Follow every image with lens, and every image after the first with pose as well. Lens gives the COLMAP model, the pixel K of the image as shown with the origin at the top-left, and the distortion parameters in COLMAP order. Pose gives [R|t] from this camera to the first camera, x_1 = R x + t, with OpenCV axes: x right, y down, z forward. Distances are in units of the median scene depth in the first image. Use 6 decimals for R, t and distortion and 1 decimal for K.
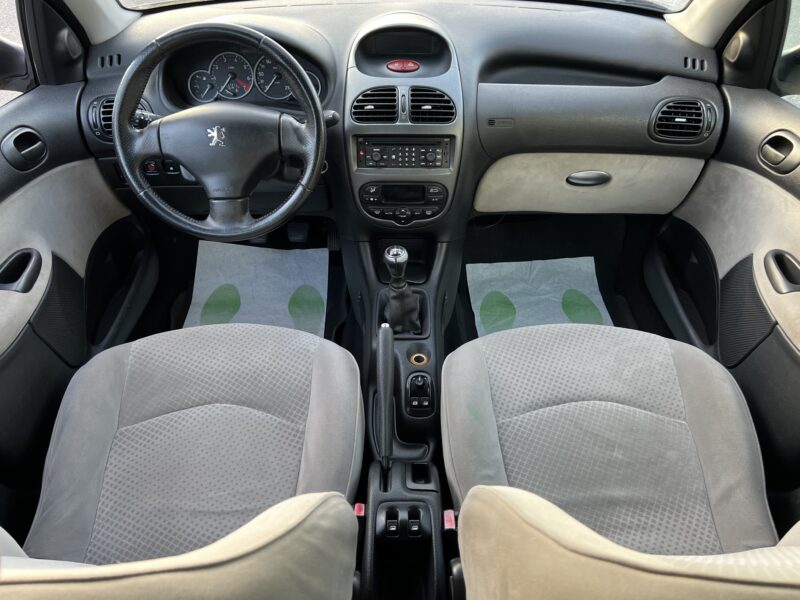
lens RADIAL K [[609.8, 0, 400.0], [0, 609.8, 300.0], [0, 0, 1]] dist [0.074217, -0.098456]
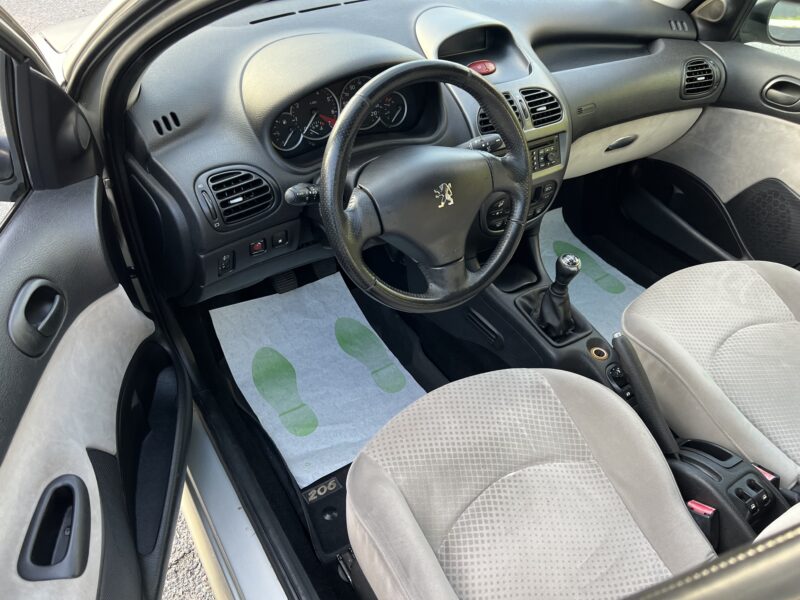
lens RADIAL K [[603.3, 0, 397.2], [0, 603.3, 302.2], [0, 0, 1]] dist [0.065196, -0.086483]
pose [[0.843583, -0.321552, 0.430084, -0.659967], [0.279433, 0.946780, 0.159767, -0.239827], [-0.458568, -0.014597, 0.888539, 0.241226]]
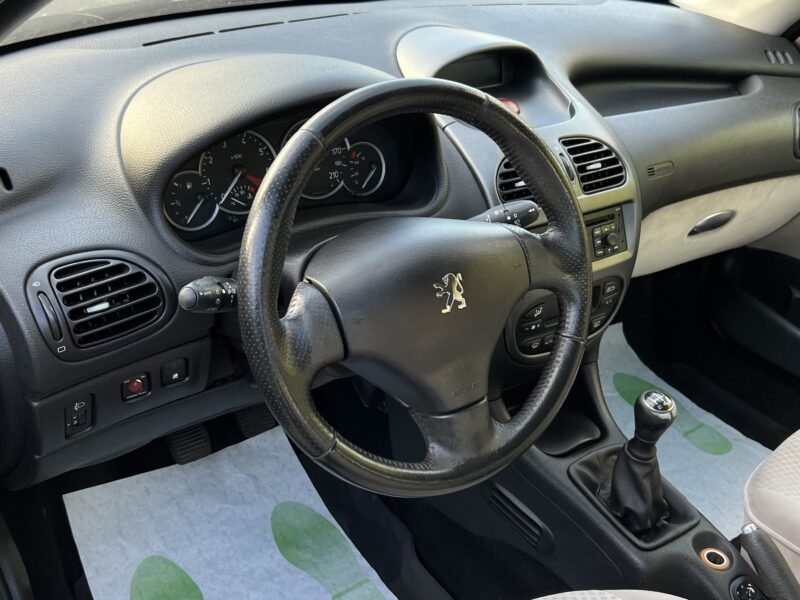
lens RADIAL K [[854.7, 0, 393.6], [0, 854.7, 304.1], [0, 0, 1]] dist [0.134622, -0.299672]
pose [[0.828367, -0.245729, 0.503414, -0.601960], [0.291853, 0.956369, -0.013415, -0.225752], [-0.478153, 0.158036, 0.863941, 0.355556]]
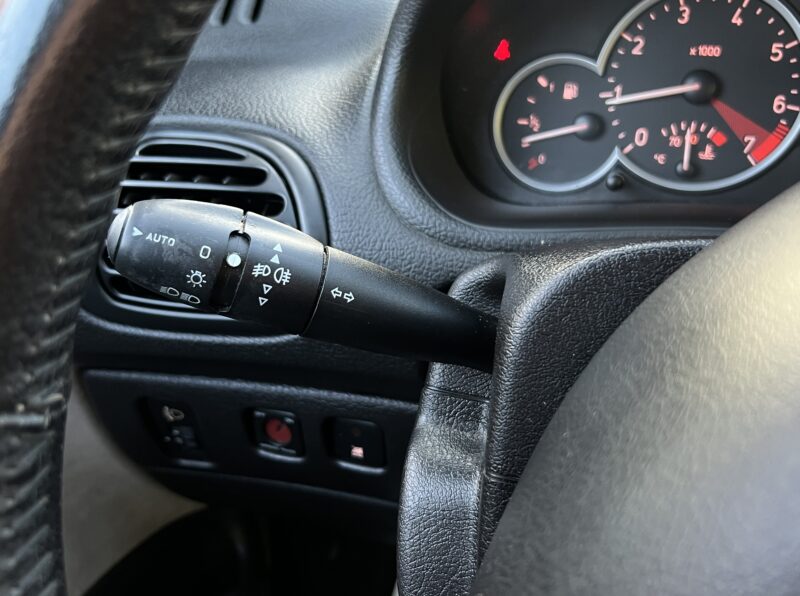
lens RADIAL K [[787.9, 0, 400.0], [0, 787.9, 298.0], [0, 0, 1]] dist [0.016890, 0.003712]
pose [[0.941484, 0.145941, -0.303825, -0.299066], [-0.193822, 0.971873, -0.133773, -0.252335], [0.275756, 0.184833, 0.943289, 0.778880]]
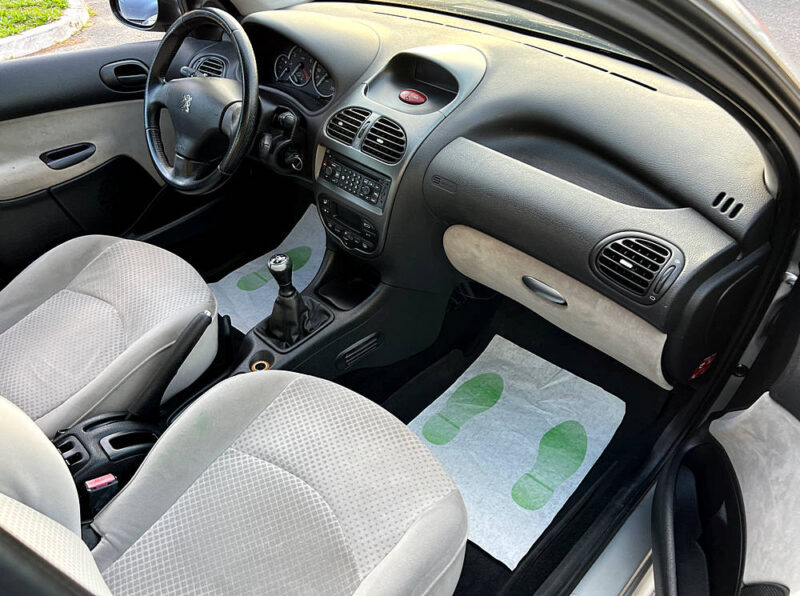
lens RADIAL K [[603.3, 0, 397.2], [0, 603.3, 300.2], [0, 0, 1]] dist [0.065196, -0.086483]
pose [[0.709135, 0.442911, -0.548596, 0.683355], [-0.443754, 0.885003, 0.140898, -0.238279], [0.547915, 0.143526, 0.824130, 0.275860]]
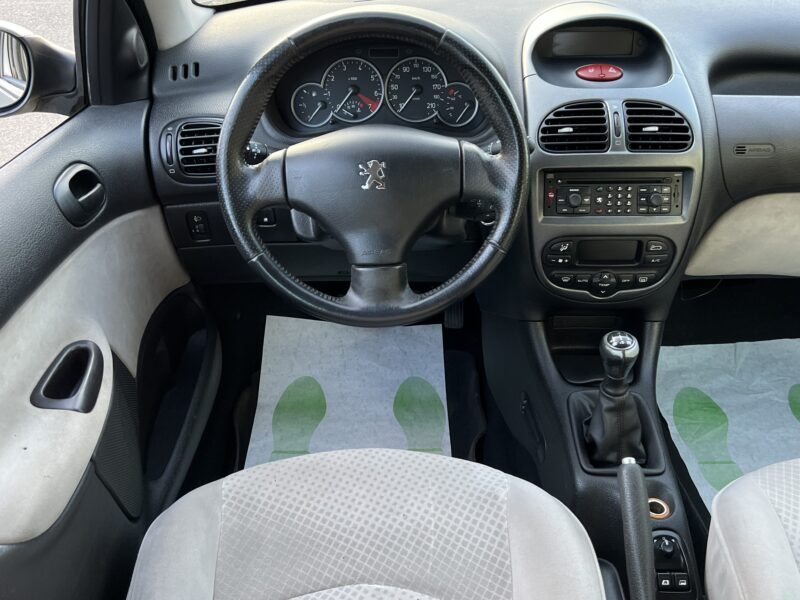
lens RADIAL K [[771.8, 0, 400.2], [0, 771.8, 291.3], [0, 0, 1]] dist [0.099411, -0.224840]
pose [[0.999738, -0.003567, -0.022604, -0.215274], [0.001185, 0.994520, -0.104537, -0.043479], [0.022853, 0.104483, 0.994264, 0.148841]]
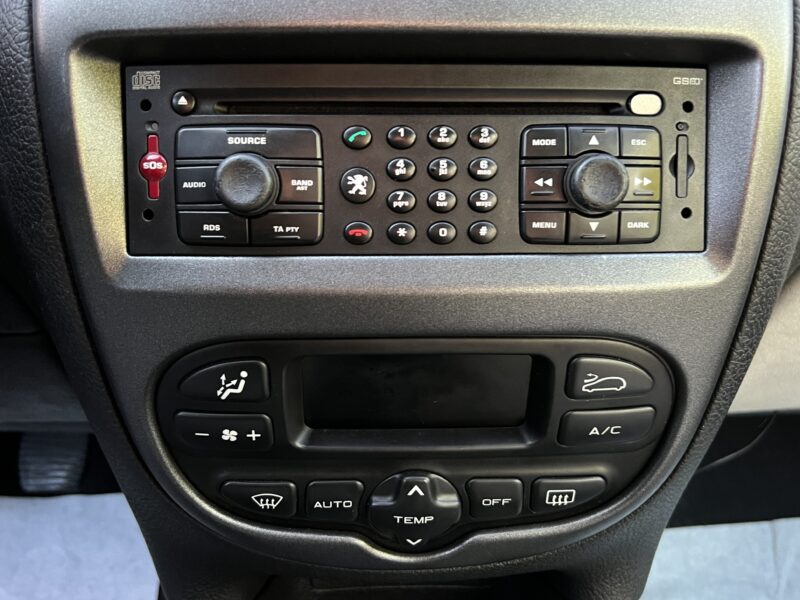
lens RADIAL K [[787.9, 0, 400.0], [0, 787.9, 300.0], [0, 0, 1]] dist [0.016890, 0.003712]
pose [[0.999327, -0.010526, 0.035132, -0.007270], [0.015899, 0.987569, -0.156379, -0.175327], [-0.033049, 0.156832, 0.987072, 0.816139]]
